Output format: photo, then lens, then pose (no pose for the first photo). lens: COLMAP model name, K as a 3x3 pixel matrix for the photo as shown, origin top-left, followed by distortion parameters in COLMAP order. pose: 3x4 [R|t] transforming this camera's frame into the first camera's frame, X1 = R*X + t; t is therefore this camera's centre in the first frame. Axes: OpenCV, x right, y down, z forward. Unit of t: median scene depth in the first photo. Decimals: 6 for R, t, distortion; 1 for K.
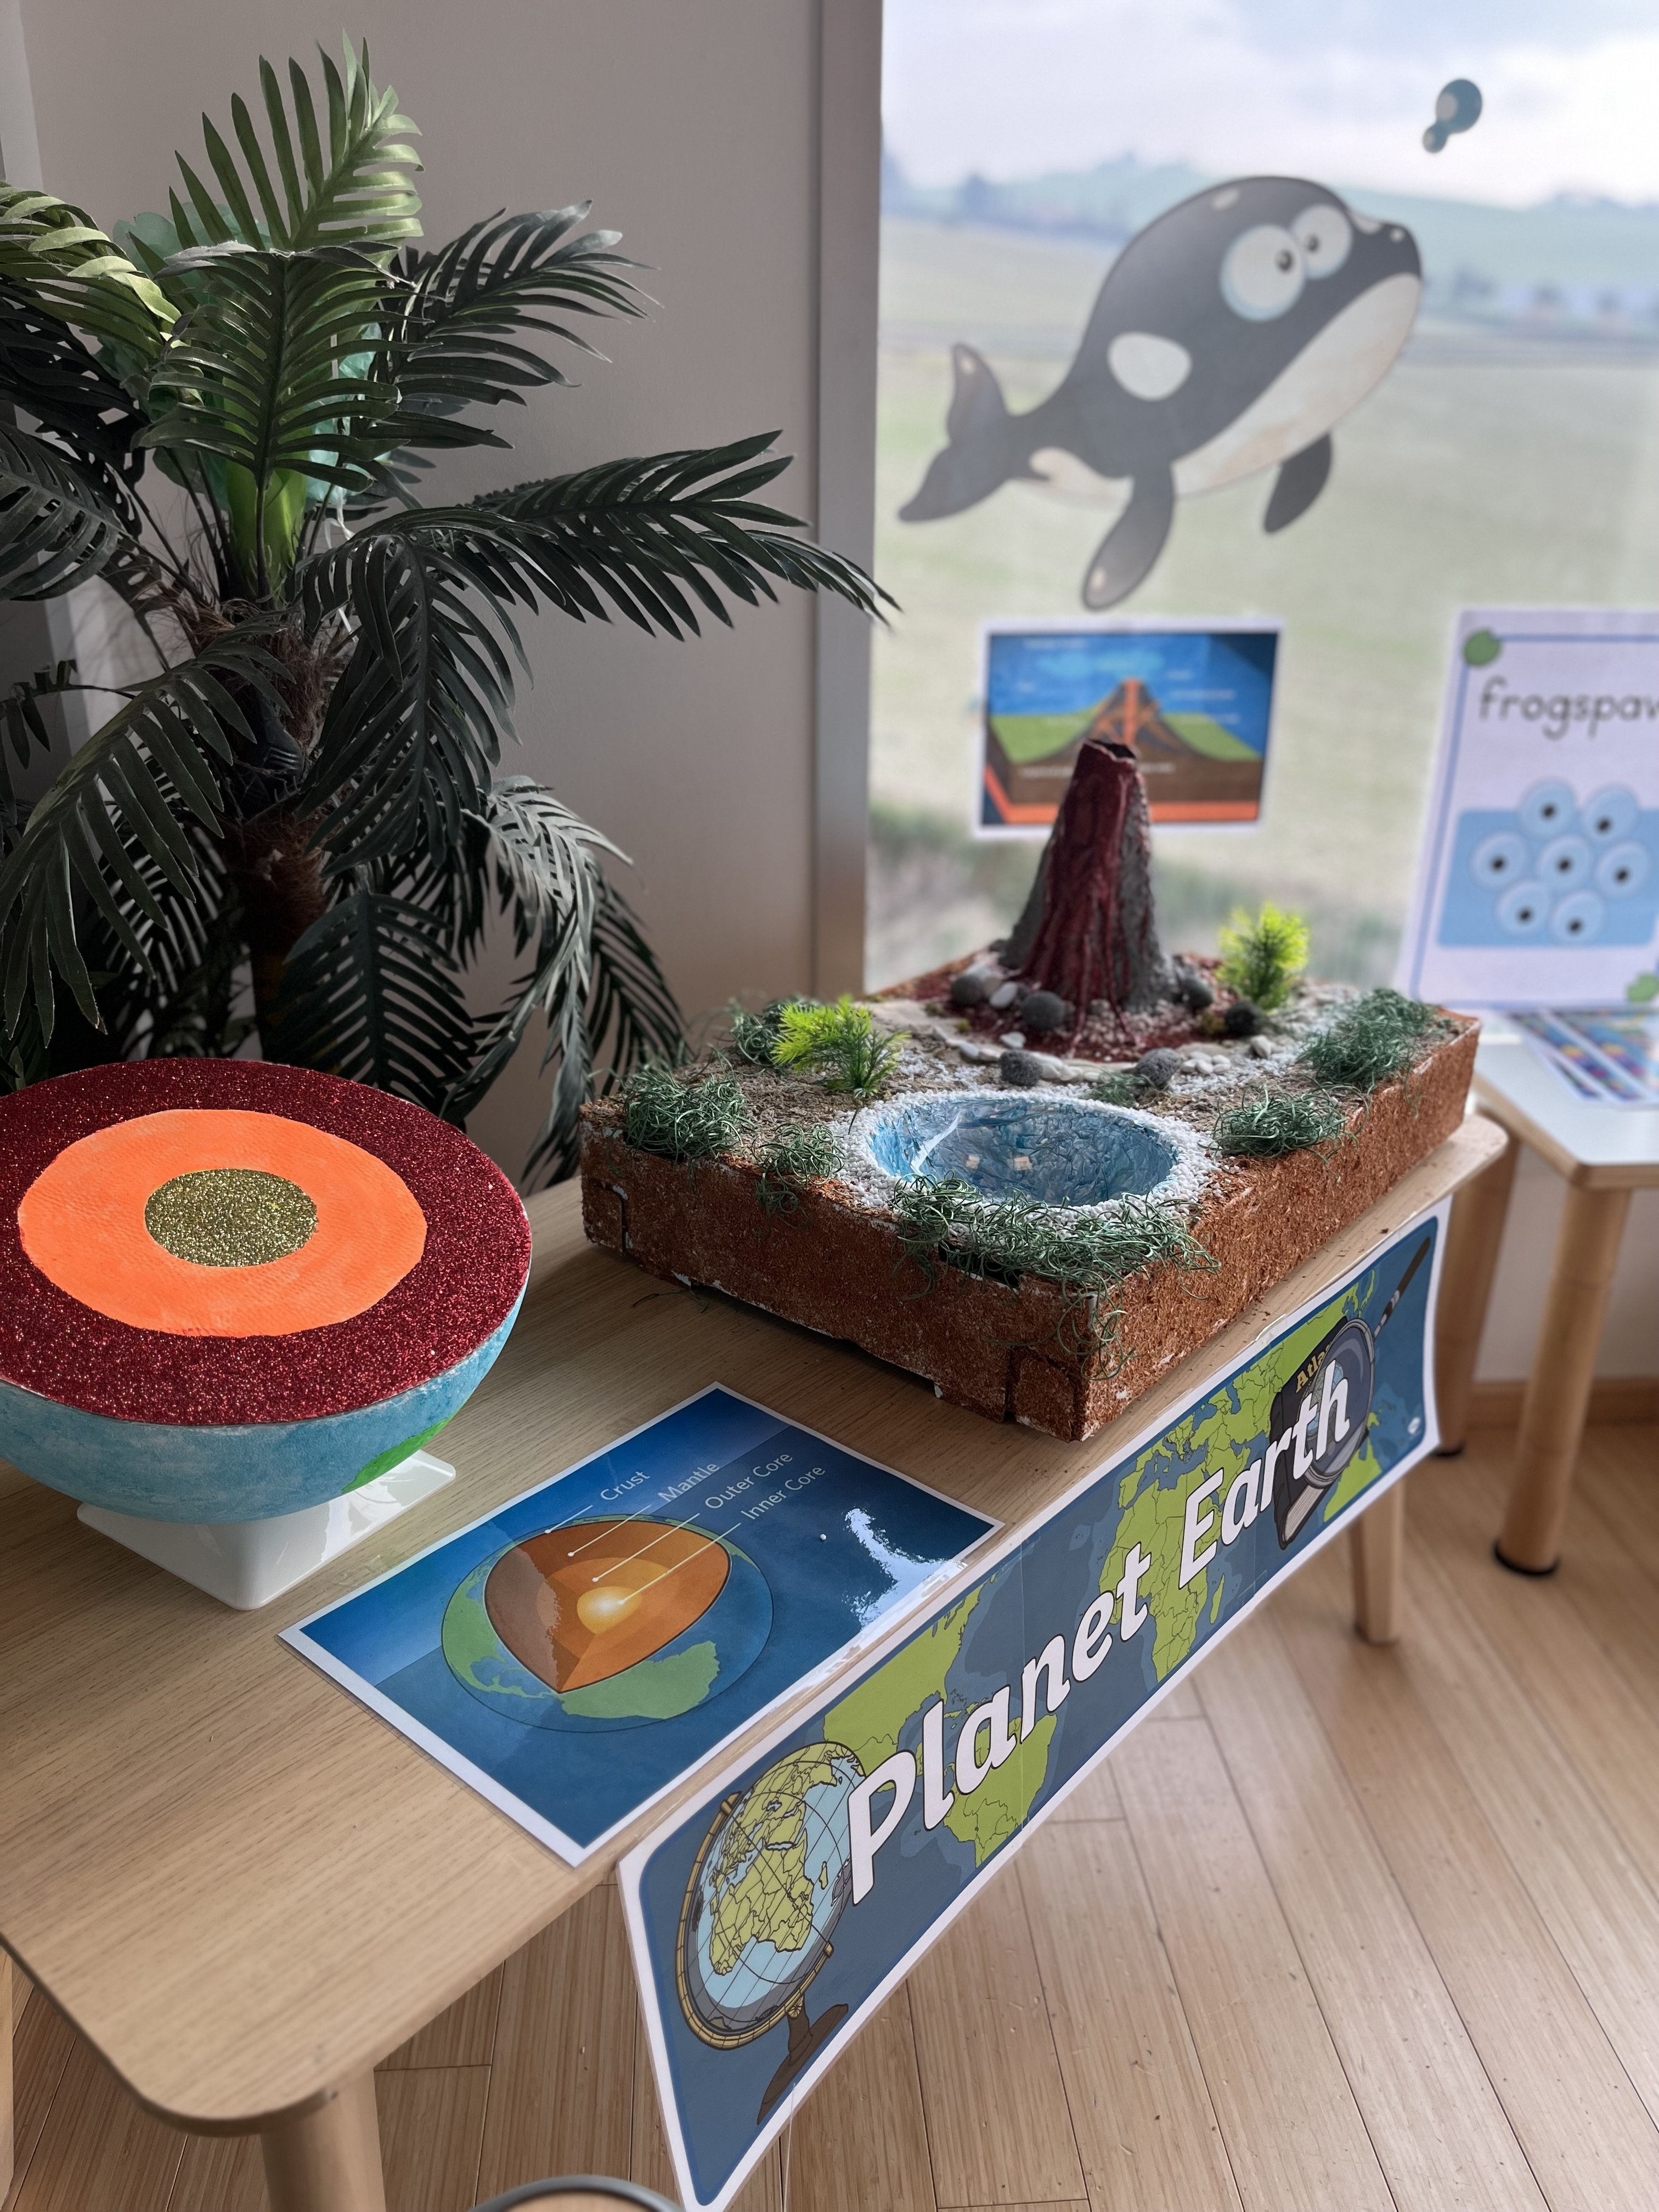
lens RADIAL K [[1623.4, 0, 829.5], [0, 1623.4, 1106.0], [0, 0, 1]] dist [0.001468, 0.001095]
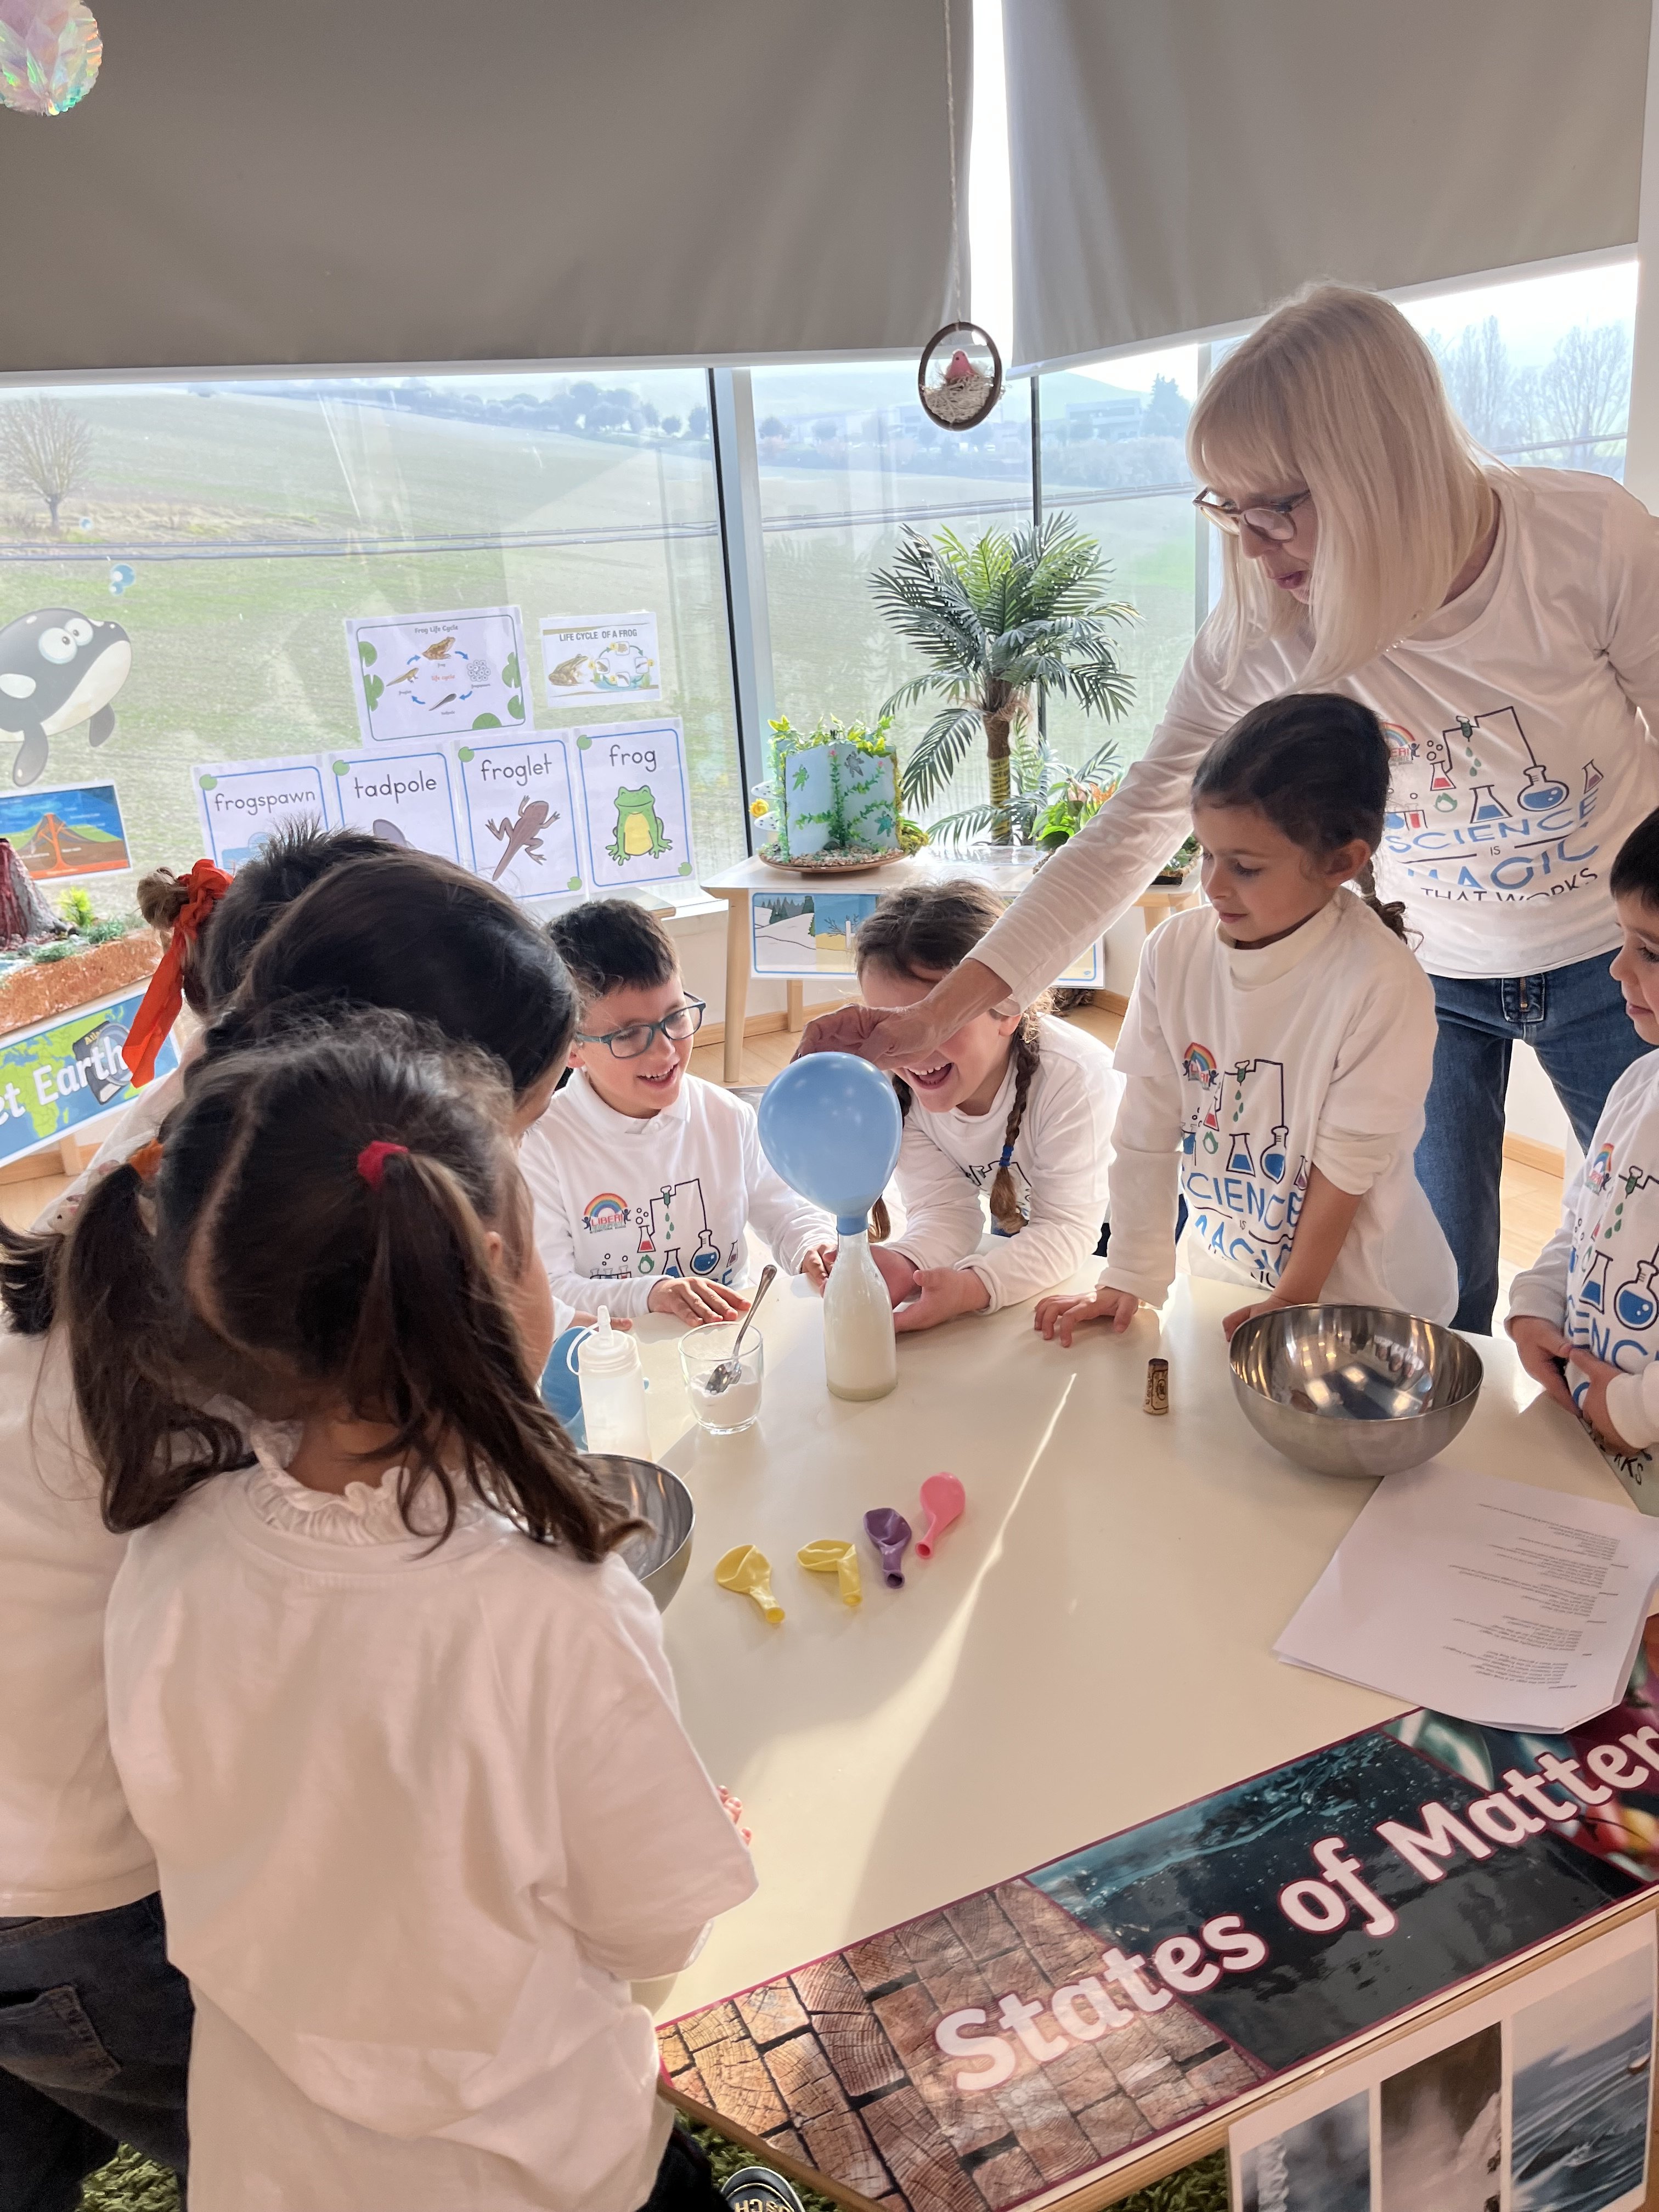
lens RADIAL K [[1623.4, 0, 829.5], [0, 1623.4, 1106.0], [0, 0, 1]] dist [0.001468, 0.001095]
pose [[0.918628, -0.185558, 0.348843, 0.438880], [0.210859, 0.976866, -0.035647, 0.617216], [-0.334158, 0.106303, 0.936503, -1.994628]]
